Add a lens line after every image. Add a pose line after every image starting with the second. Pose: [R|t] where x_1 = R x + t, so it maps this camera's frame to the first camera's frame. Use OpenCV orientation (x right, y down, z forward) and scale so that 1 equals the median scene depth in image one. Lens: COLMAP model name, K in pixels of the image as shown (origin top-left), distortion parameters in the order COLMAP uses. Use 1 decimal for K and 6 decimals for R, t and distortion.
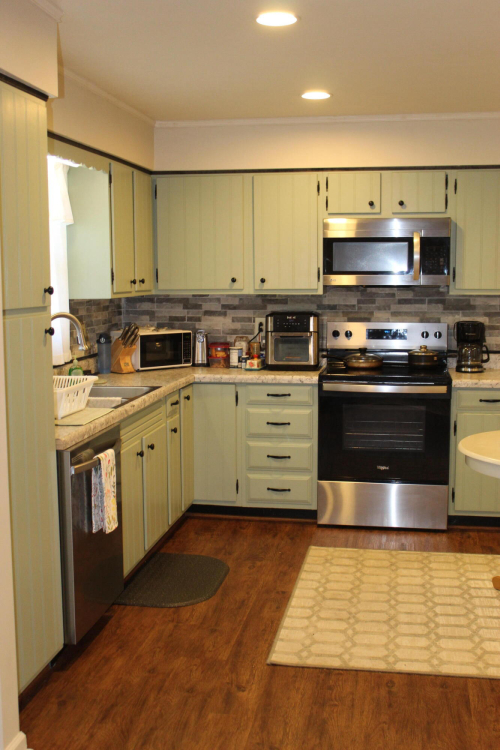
lens RADIAL K [[906.4, 0, 256.3], [0, 906.4, 372.4], [0, 0, 1]] dist [-0.062457, 0.000000]
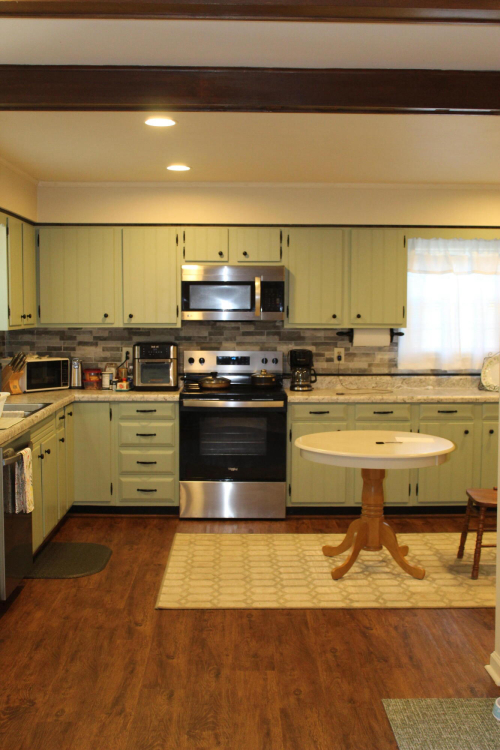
lens RADIAL K [[906.4, 0, 250.1], [0, 906.4, 374.2], [0, 0, 1]] dist [-0.062457, 0.000000]
pose [[0.983751, -0.006316, 0.179425, -0.054997], [0.012928, 0.999279, -0.035706, 0.020832], [-0.179070, 0.037446, 0.983123, -0.207758]]
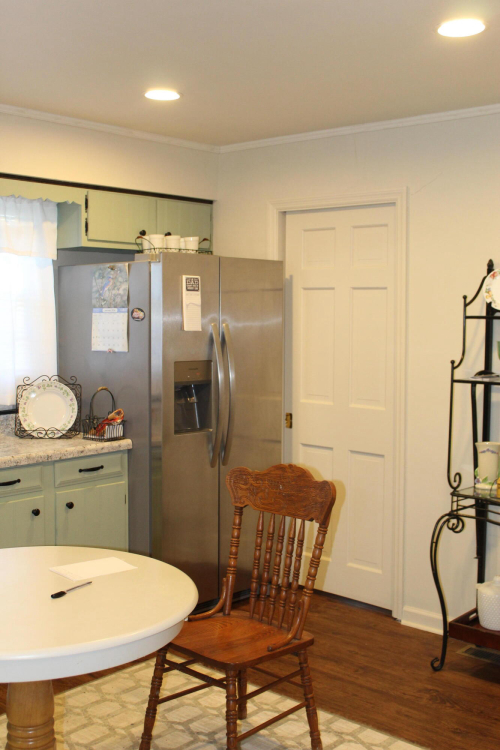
lens RADIAL K [[906.4, 0, 250.2], [0, 906.4, 372.6], [0, 0, 1]] dist [-0.062457, 0.000000]
pose [[0.545112, -0.049027, 0.836928, -0.065609], [0.084644, 0.996406, 0.003238, -0.041554], [-0.834079, 0.069076, 0.547303, 0.375605]]
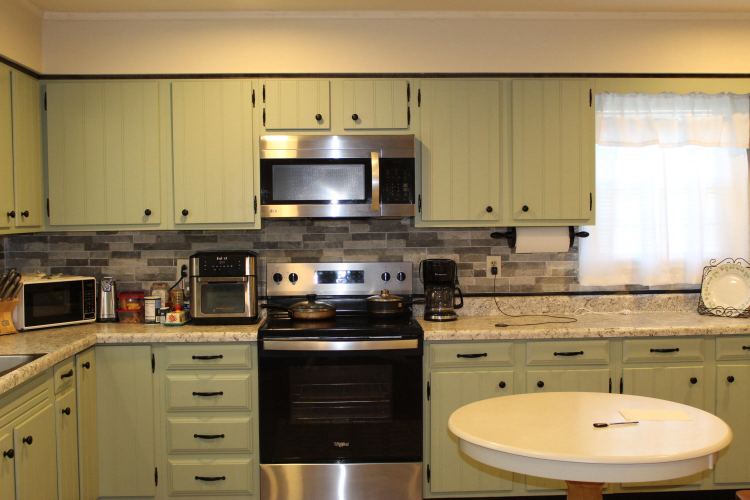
lens RADIAL K [[906.4, 0, 375.1], [0, 906.4, 252.8], [0, 0, 1]] dist [-0.062457, 0.000000]
pose [[0.979526, -0.014476, 0.200794, 0.011099], [0.027879, 0.997555, -0.064080, -0.010936], [-0.199376, 0.068366, 0.977535, 0.199909]]
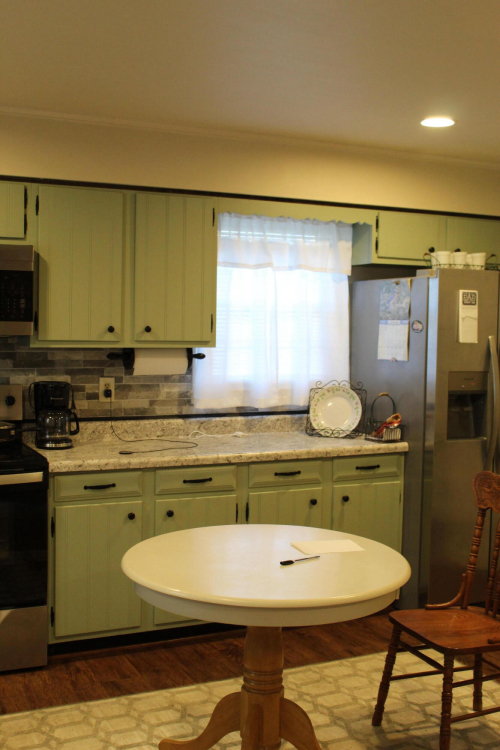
lens RADIAL K [[906.4, 0, 256.1], [0, 906.4, 372.6], [0, 0, 1]] dist [-0.062457, 0.000000]
pose [[0.821232, -0.014376, 0.570413, -0.062296], [0.042088, 0.998486, -0.035430, -0.031042], [-0.569039, 0.053104, 0.820594, 0.280048]]
